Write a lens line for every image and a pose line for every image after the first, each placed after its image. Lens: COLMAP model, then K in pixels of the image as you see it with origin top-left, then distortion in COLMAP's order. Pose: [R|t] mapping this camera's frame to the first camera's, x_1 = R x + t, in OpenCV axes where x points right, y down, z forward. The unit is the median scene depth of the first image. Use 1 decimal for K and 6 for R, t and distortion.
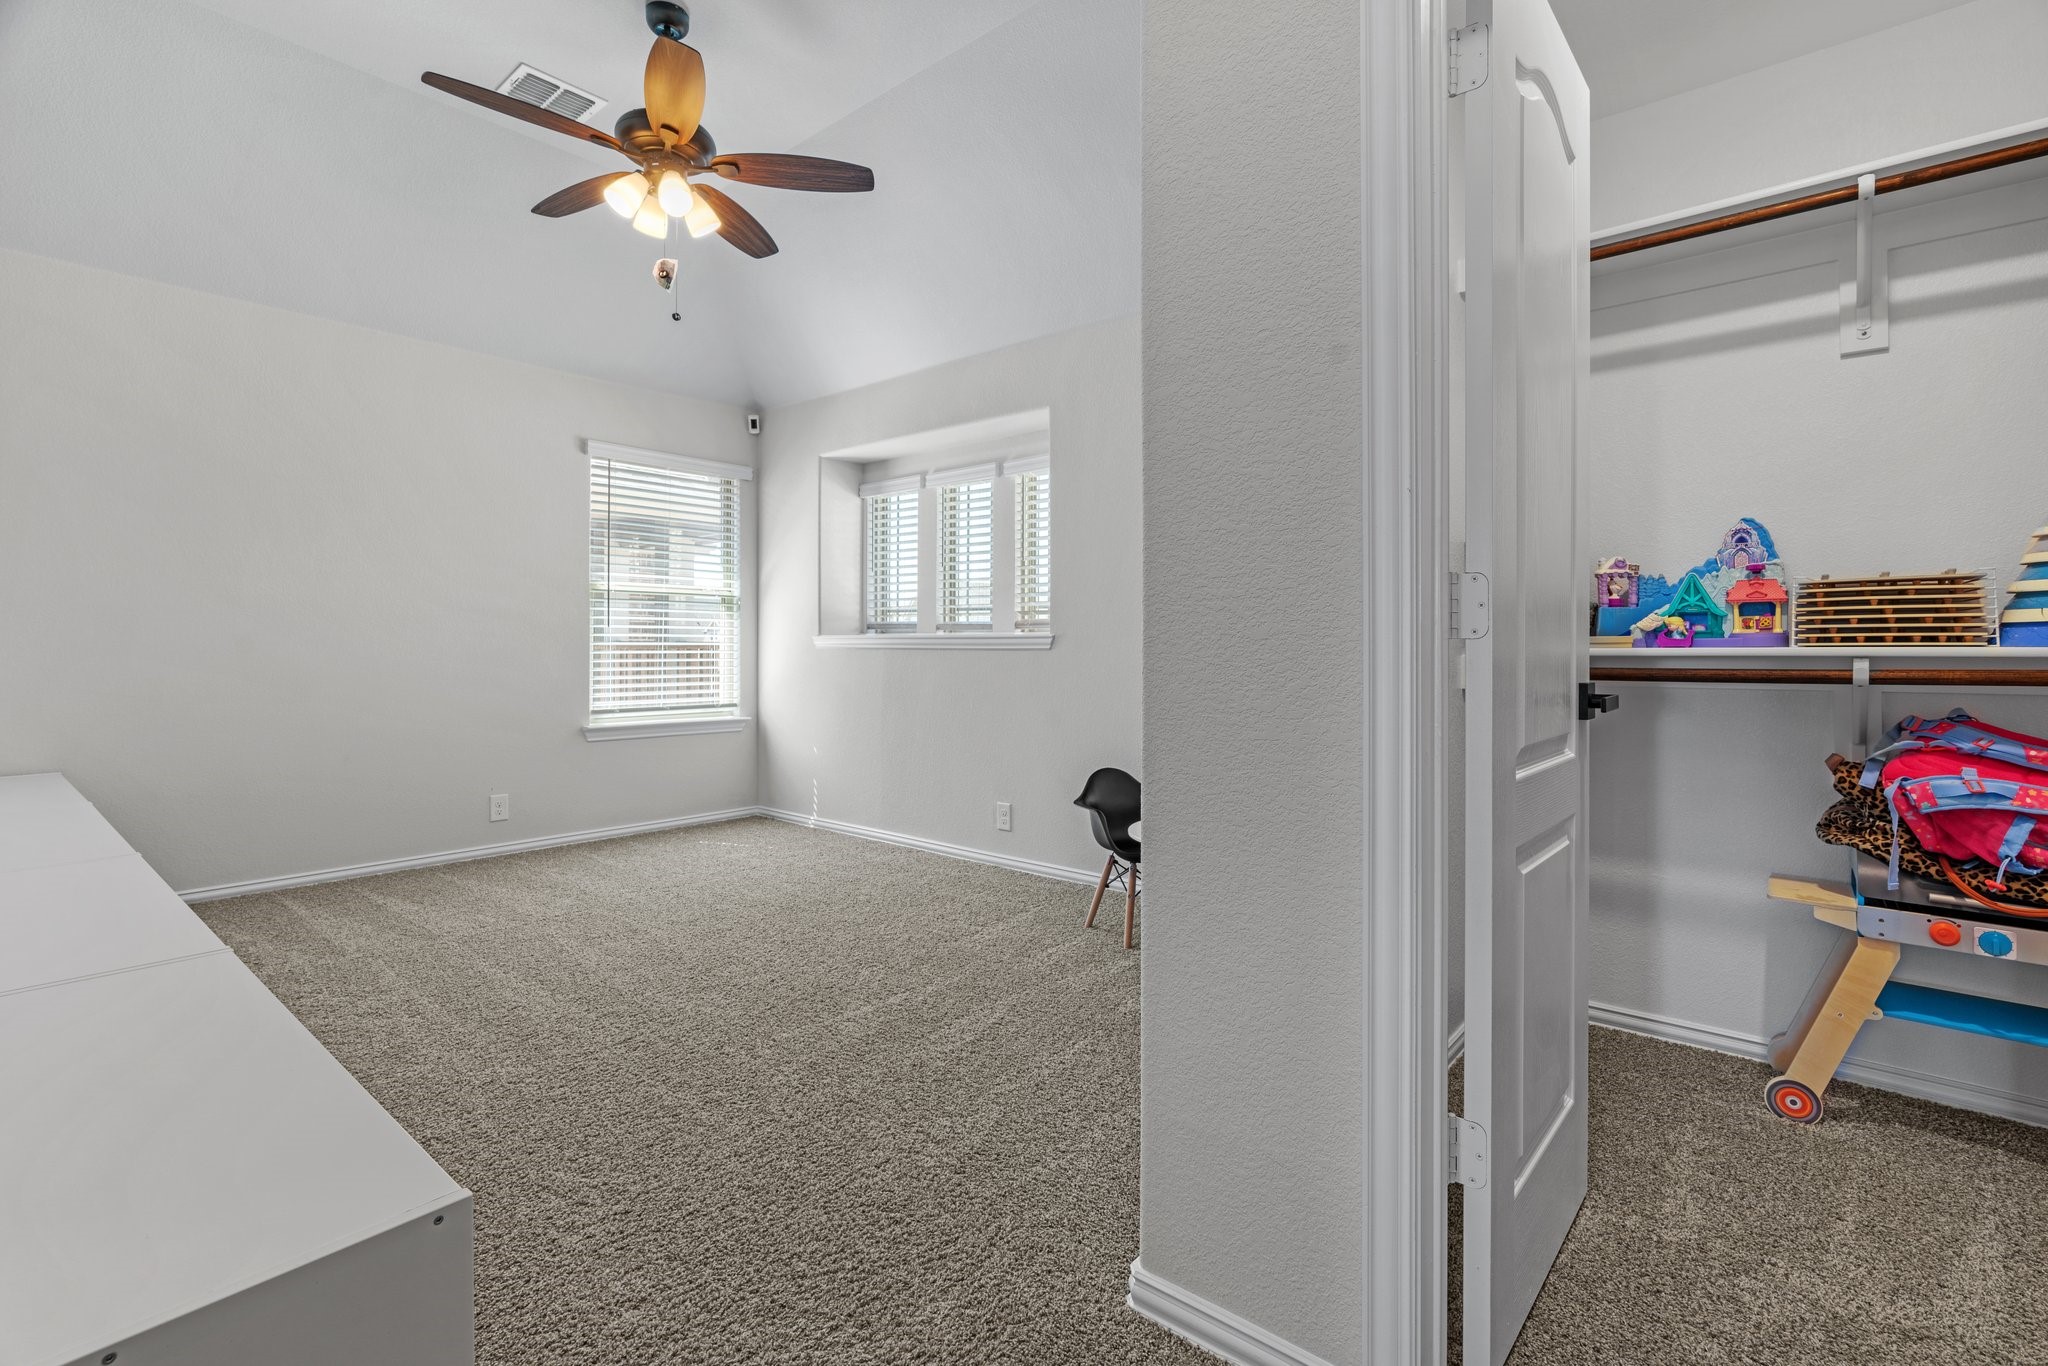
lens RADIAL K [[950.5, 0, 1026.3], [0, 950.5, 656.6], [0, 0, 1]] dist [0.003446, 0.000339]
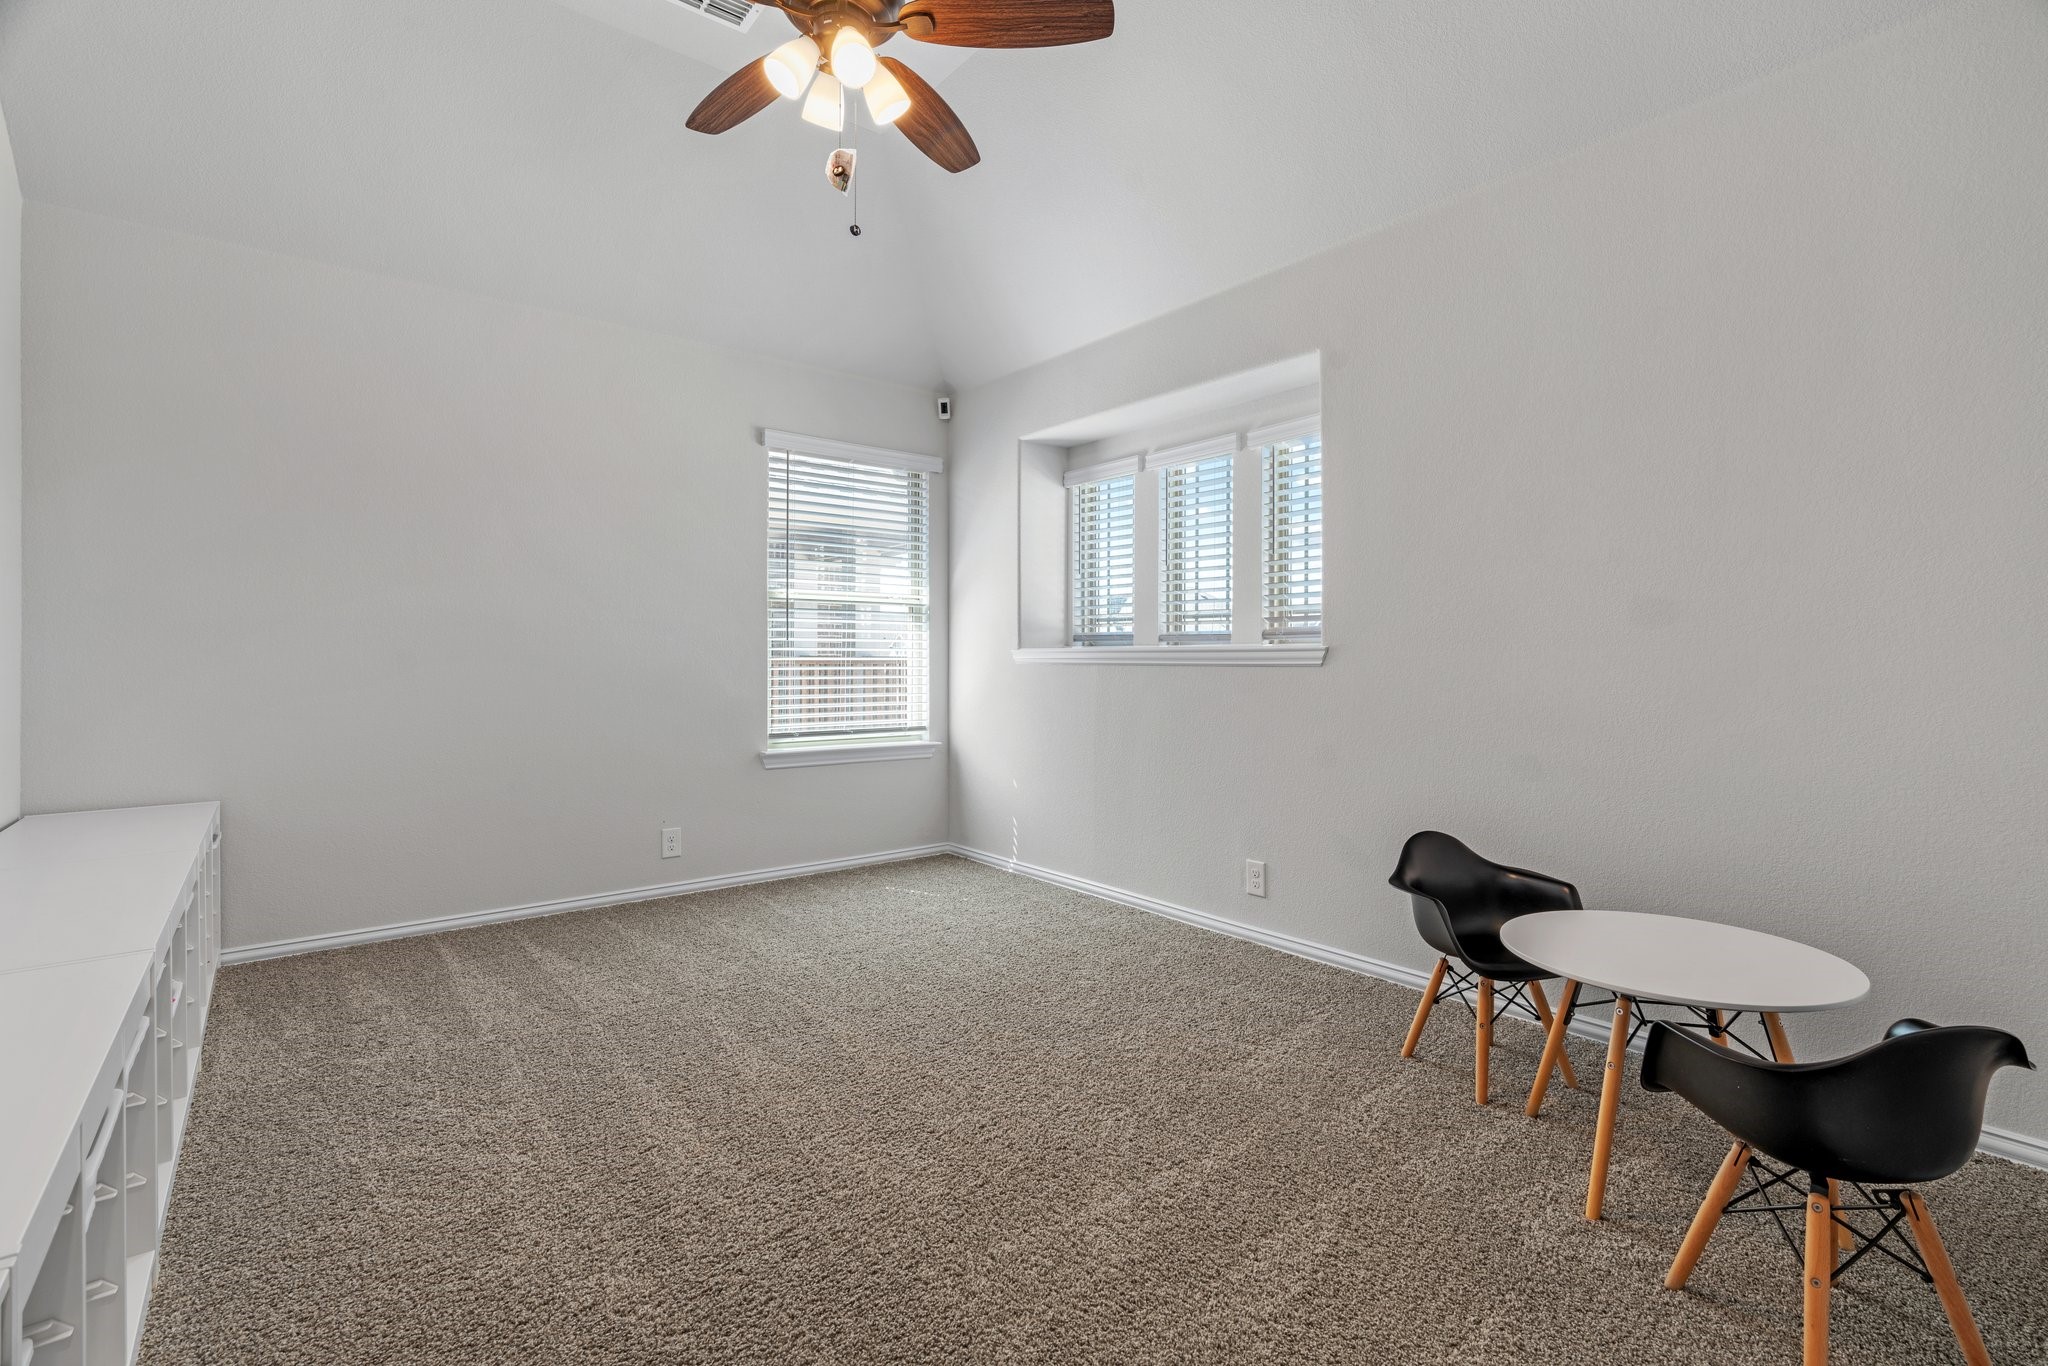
lens RADIAL K [[928.4, 0, 1024.0], [0, 928.4, 683.0], [0, 0, 1]] dist [-0.000702, -0.000035]
pose [[0.983201, 0.003192, -0.182496, -0.062229], [-0.000595, 0.999898, 0.014280, -0.003464], [0.182523, -0.013932, 0.983103, 0.183228]]
